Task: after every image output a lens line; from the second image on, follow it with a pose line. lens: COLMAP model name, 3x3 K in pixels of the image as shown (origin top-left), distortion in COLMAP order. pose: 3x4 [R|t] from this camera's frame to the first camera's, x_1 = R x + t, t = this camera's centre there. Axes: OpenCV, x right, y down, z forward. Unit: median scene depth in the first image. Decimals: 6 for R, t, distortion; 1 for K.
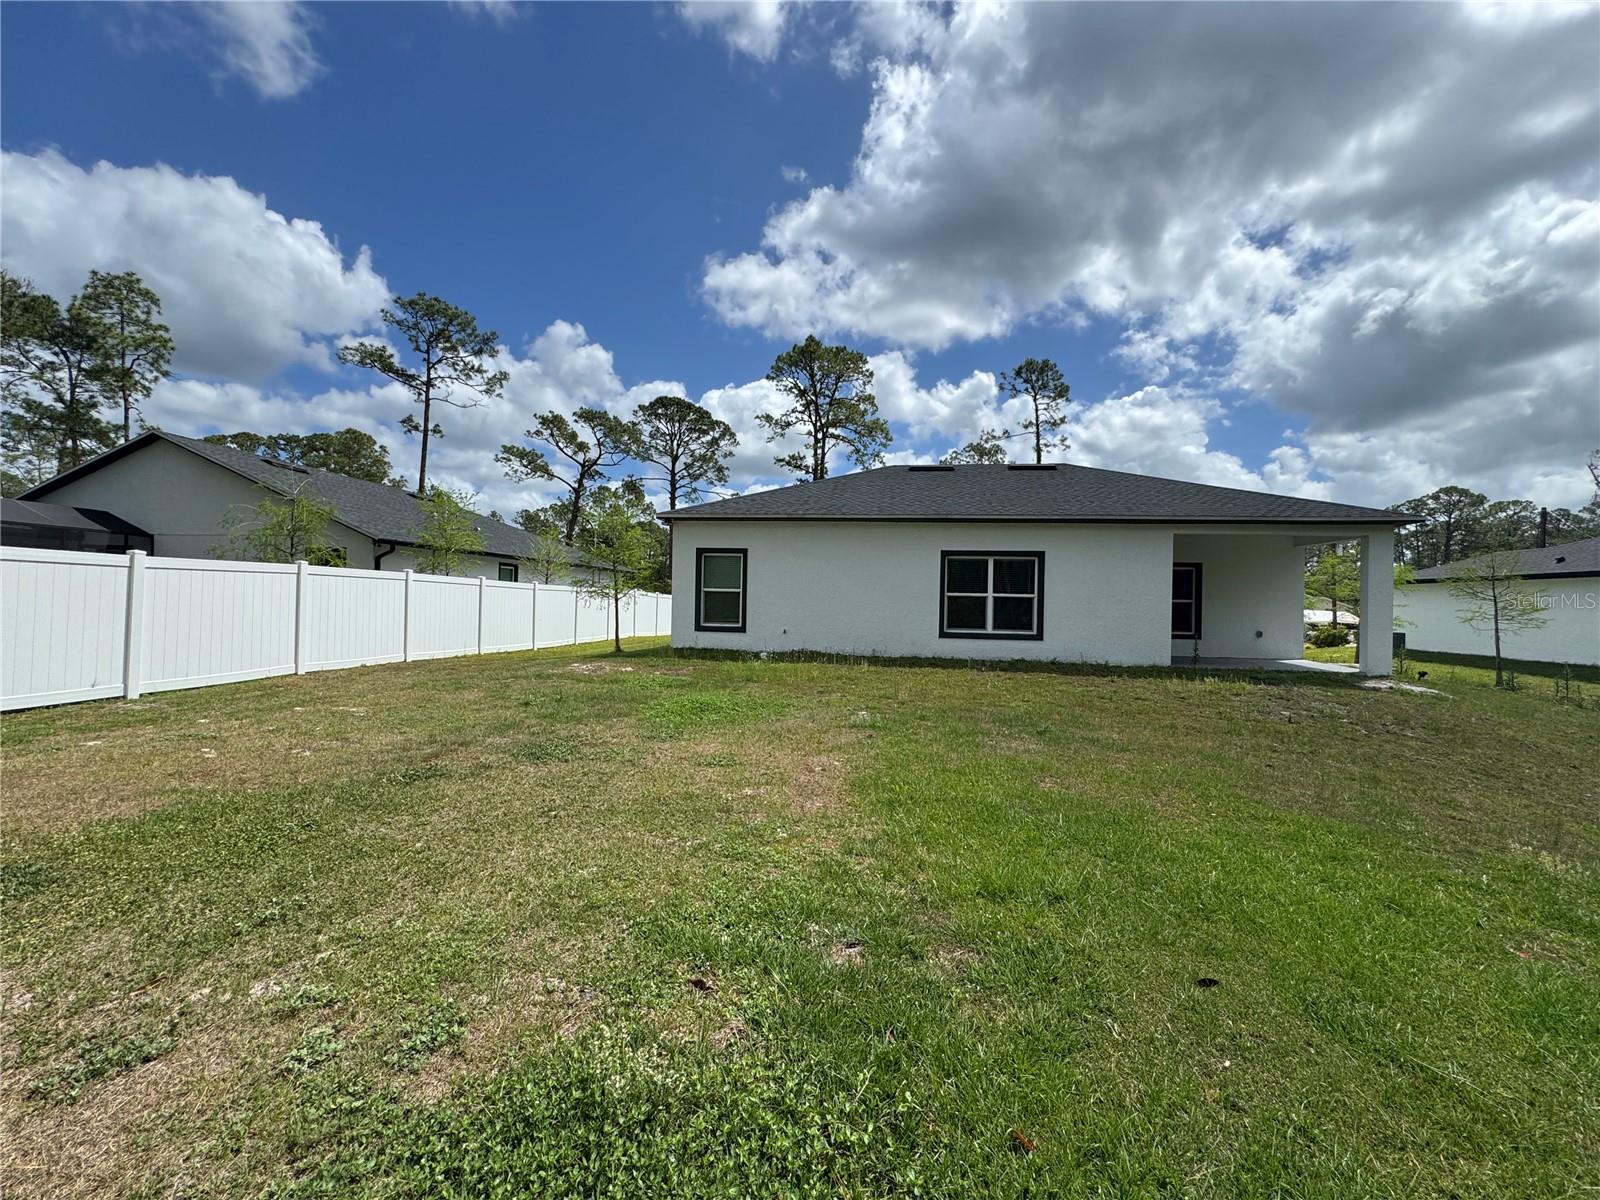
lens RADIAL K [[641.8, 0, 804.9], [0, 641.8, 595.1], [0, 0, 1]] dist [-0.001093, 0.000437]
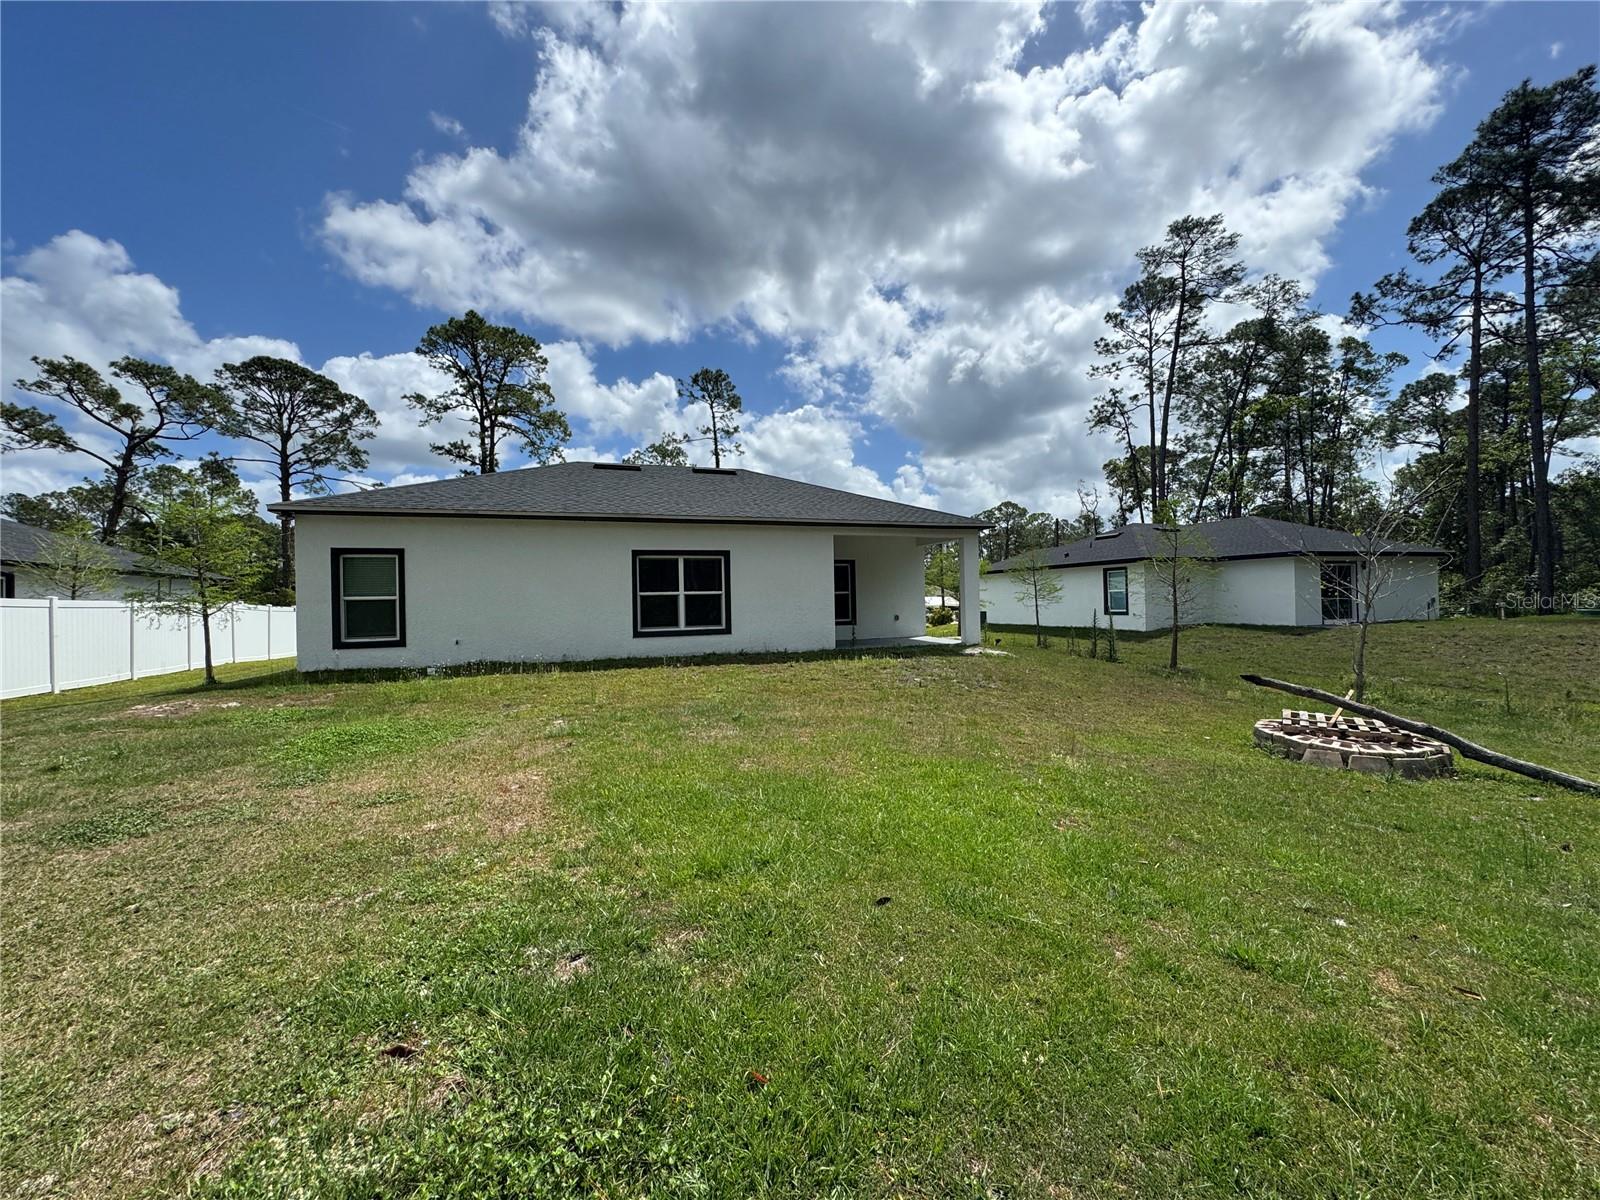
lens RADIAL K [[641.8, 0, 800.2], [0, 641.8, 598.3], [0, 0, 1]] dist [-0.001093, 0.000437]
pose [[0.888654, -0.038294, 0.456976, -0.014296], [0.035730, 0.999260, 0.014255, 0.000210], [-0.457184, 0.003660, 0.889365, -0.006102]]
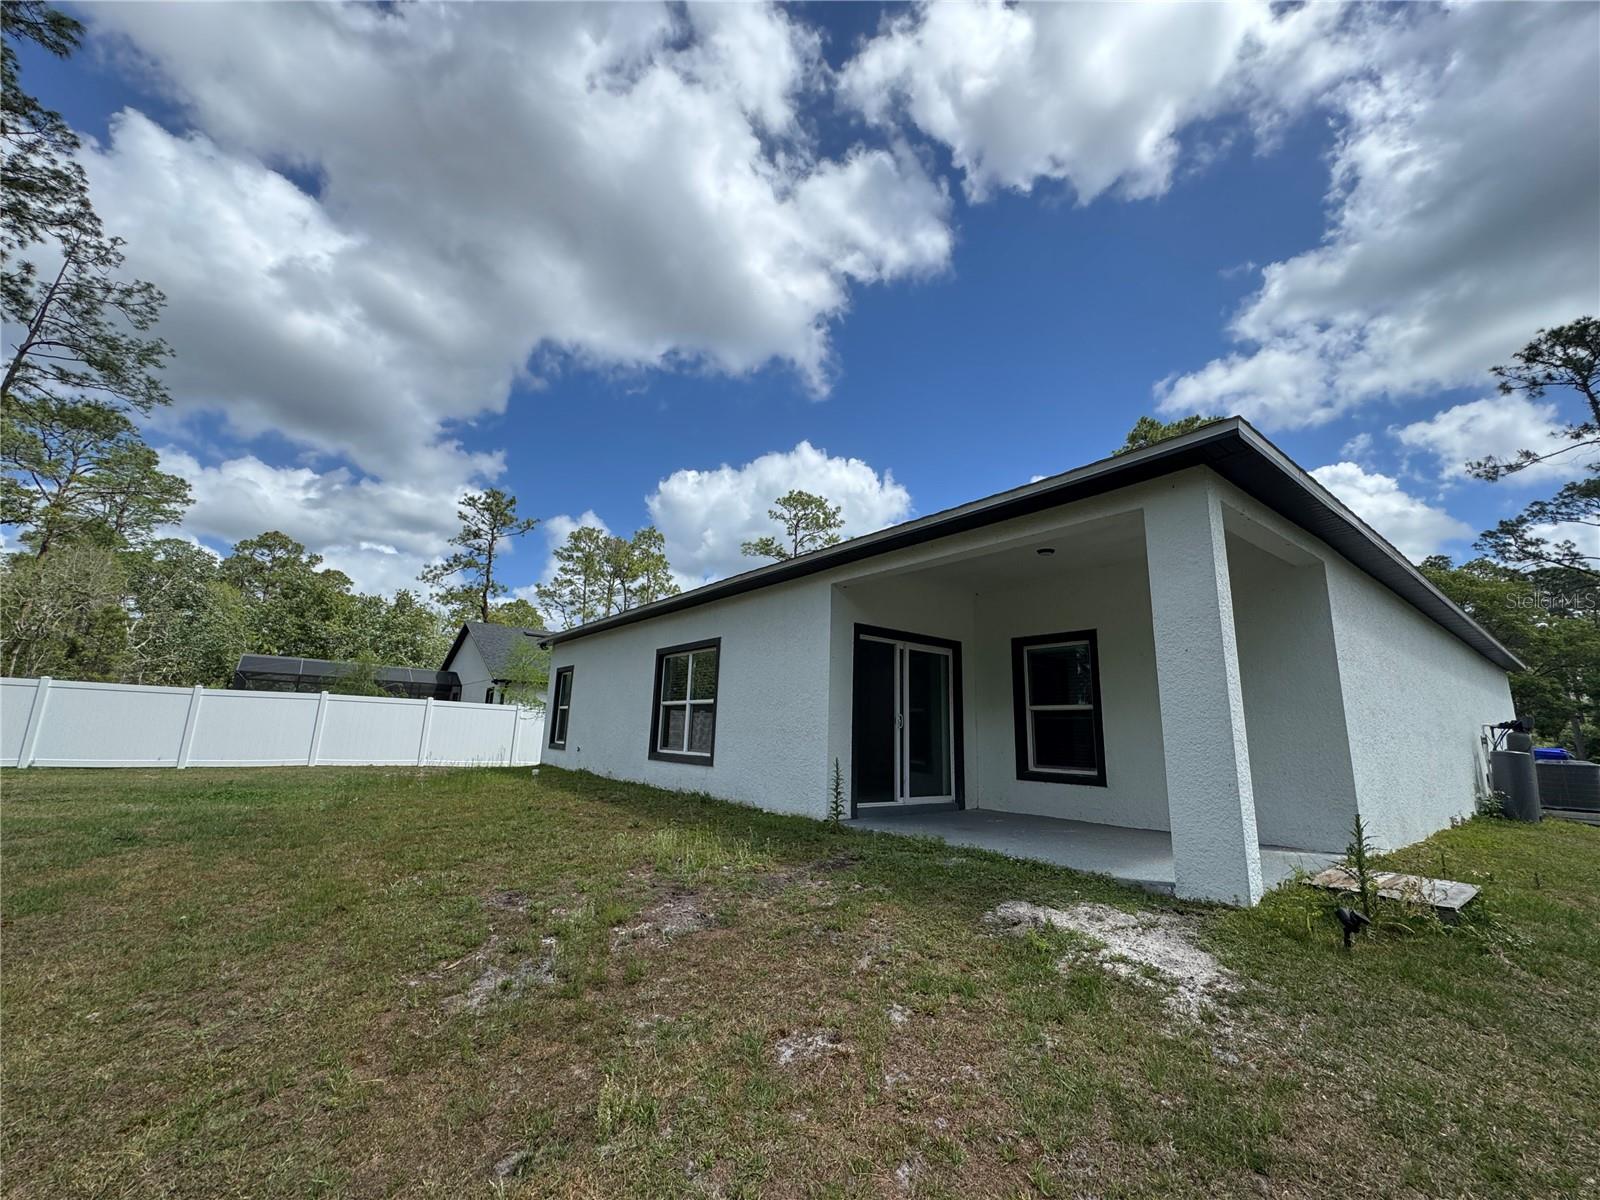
lens RADIAL K [[641.8, 0, 806.1], [0, 641.8, 600.7], [0, 0, 1]] dist [-0.001093, 0.000437]
pose [[0.752925, -0.134944, -0.644123, 0.908488], [-0.006399, 0.977204, -0.212205, 0.041984], [0.658075, 0.163896, 0.734898, 0.535269]]
